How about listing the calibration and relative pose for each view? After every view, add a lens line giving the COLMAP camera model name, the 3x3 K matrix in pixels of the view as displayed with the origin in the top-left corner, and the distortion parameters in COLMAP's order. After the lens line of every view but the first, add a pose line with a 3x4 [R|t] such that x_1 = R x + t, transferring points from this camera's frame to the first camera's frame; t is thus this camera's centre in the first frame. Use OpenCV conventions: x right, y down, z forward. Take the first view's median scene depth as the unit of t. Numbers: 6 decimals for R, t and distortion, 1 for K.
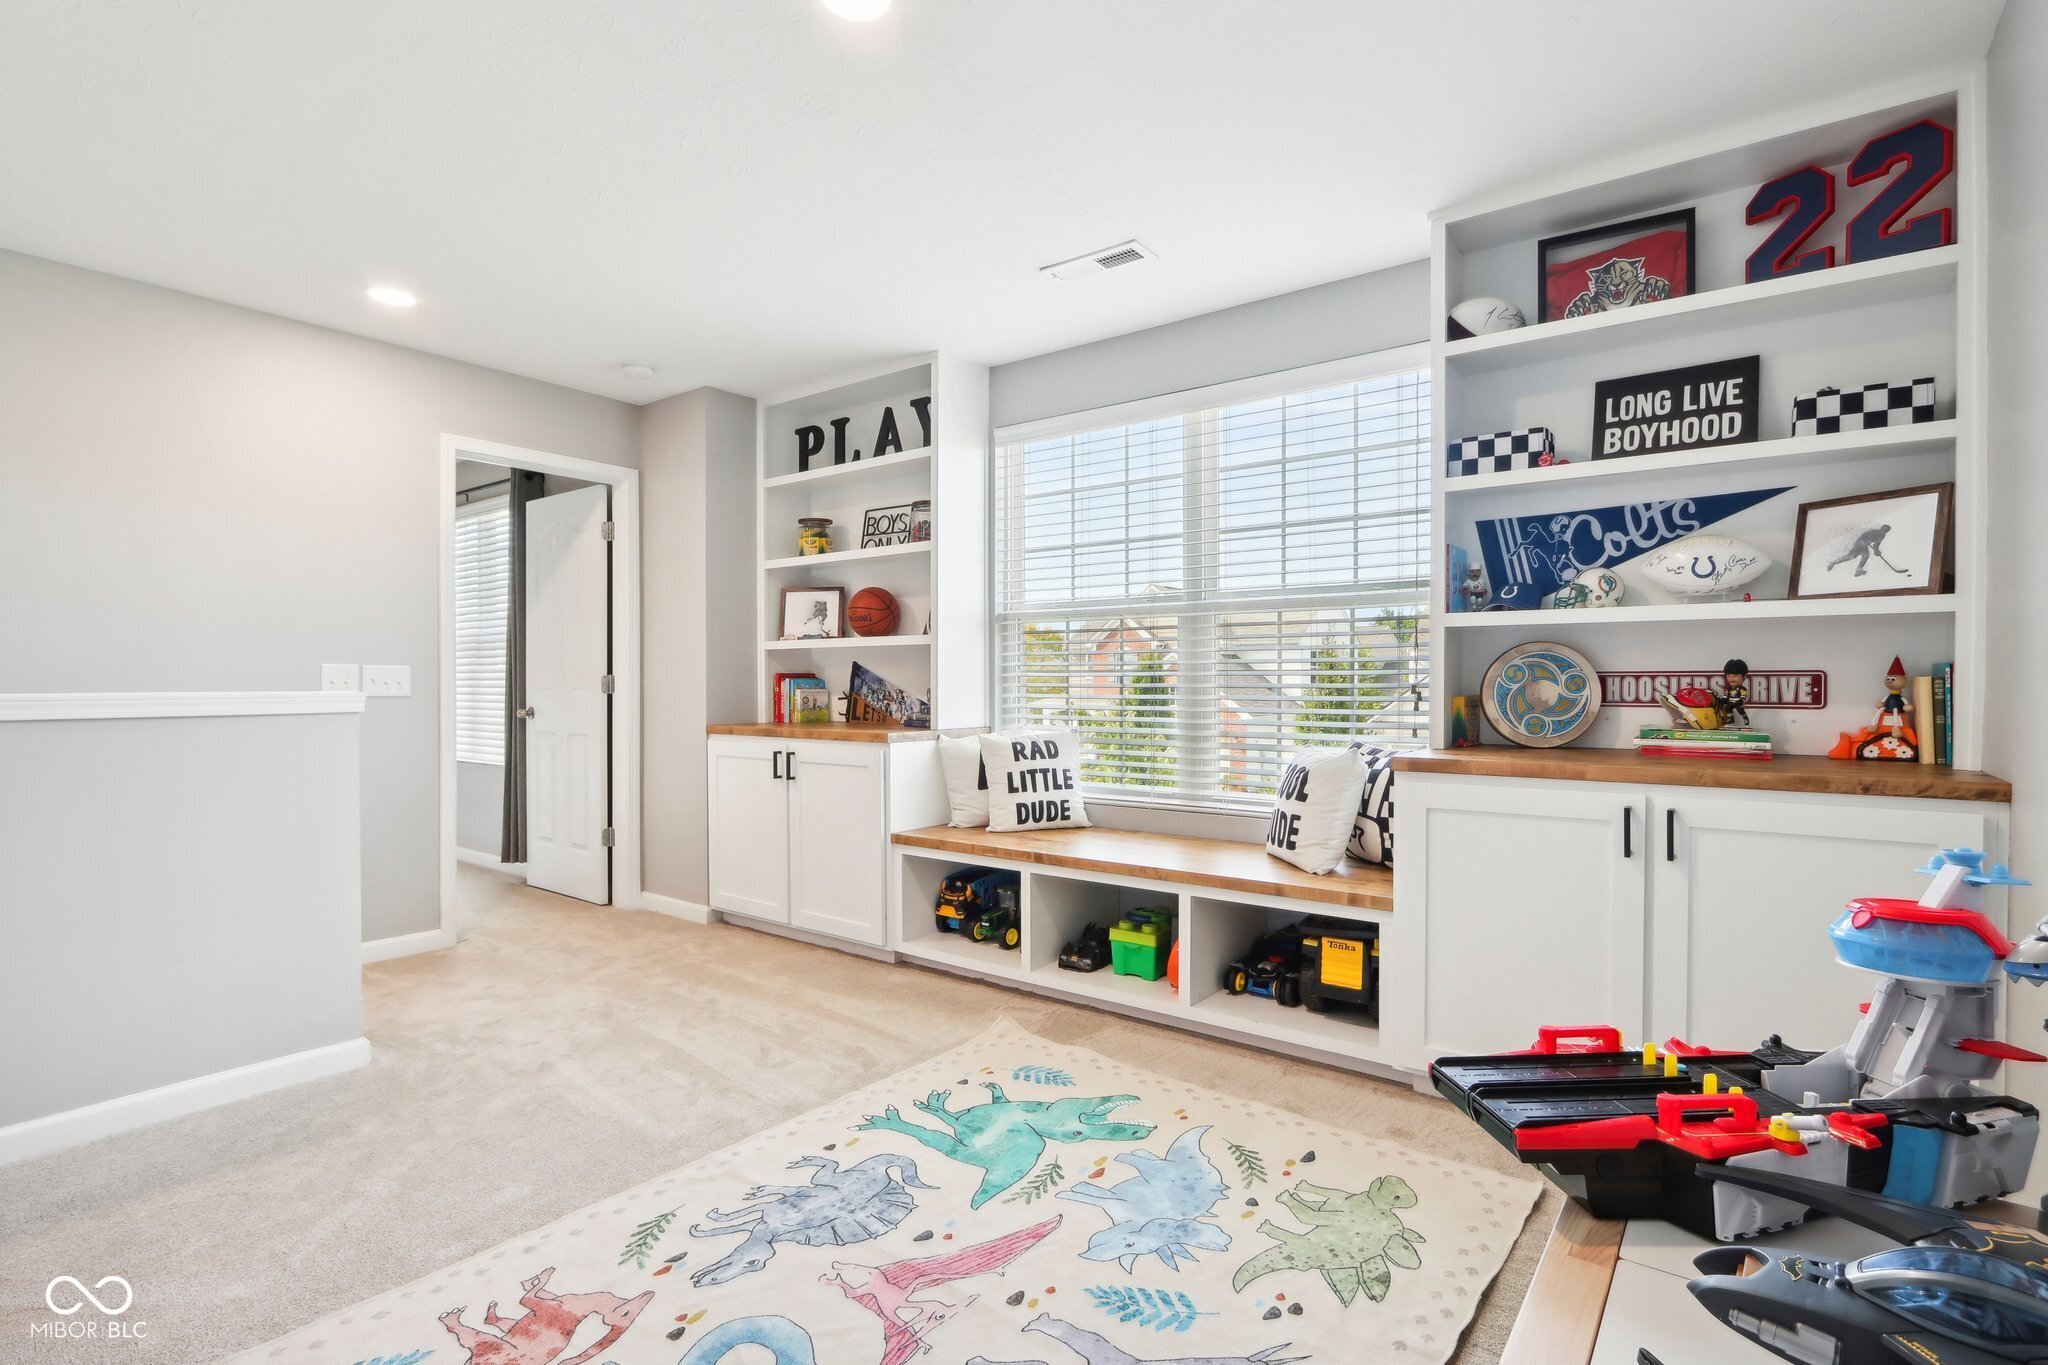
lens RADIAL K [[972.6, 0, 1020.8], [0, 972.6, 687.7], [0, 0, 1]] dist [-0.017814, 0.000549]
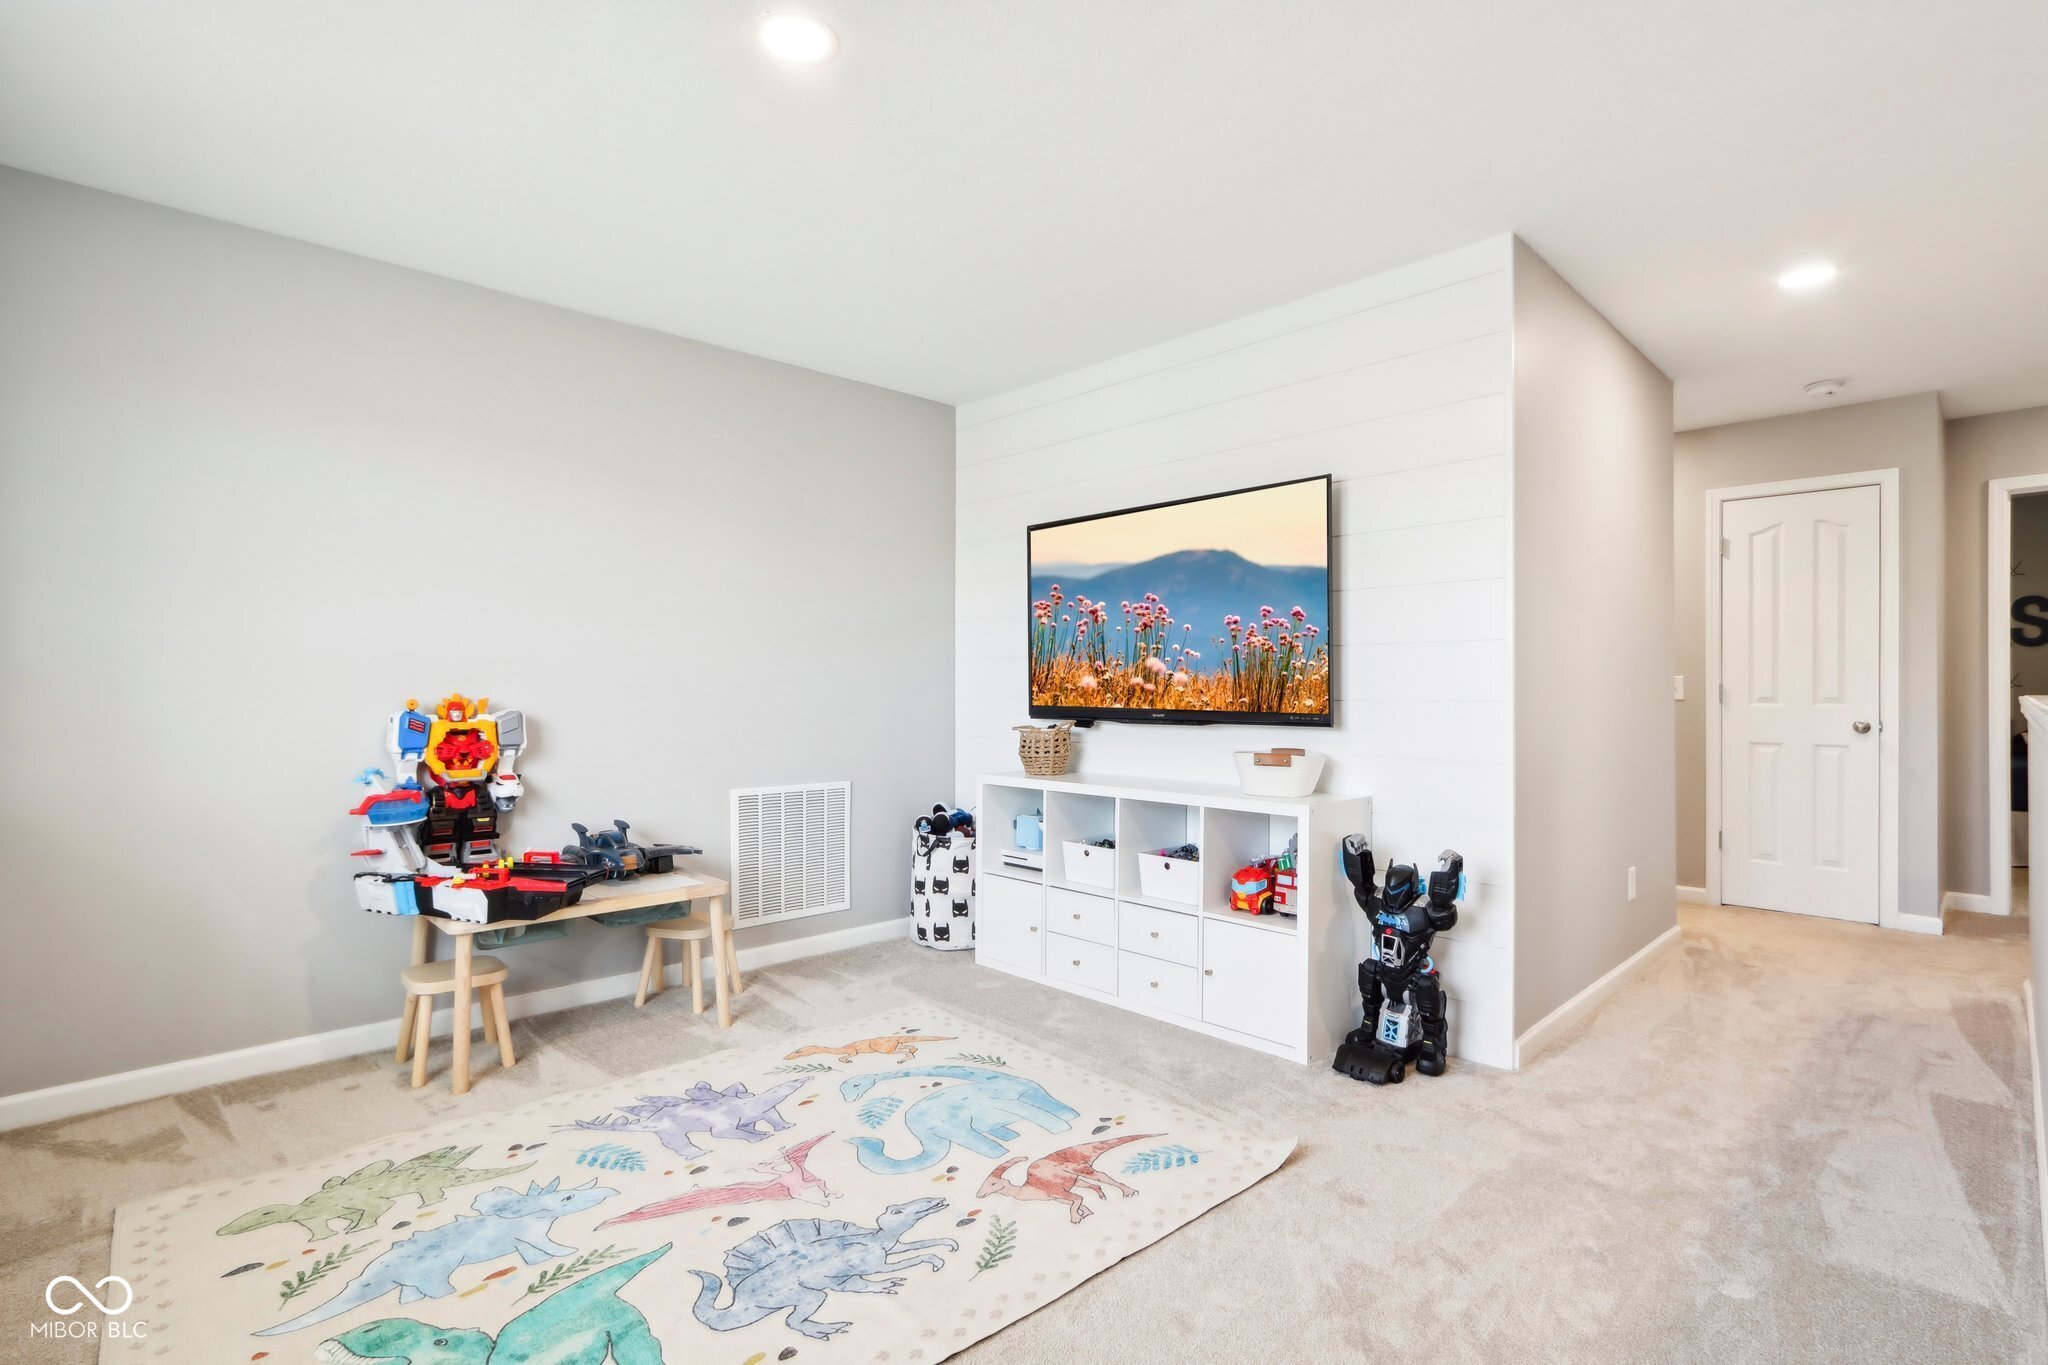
lens RADIAL K [[972.6, 0, 1020.8], [0, 972.6, 687.7], [0, 0, 1]] dist [-0.017814, 0.000549]
pose [[-0.988843, 0.003588, 0.148916, -0.557788], [0.004200, 0.999984, 0.003793, -0.012769], [-0.148900, 0.004376, -0.988843, 1.973574]]
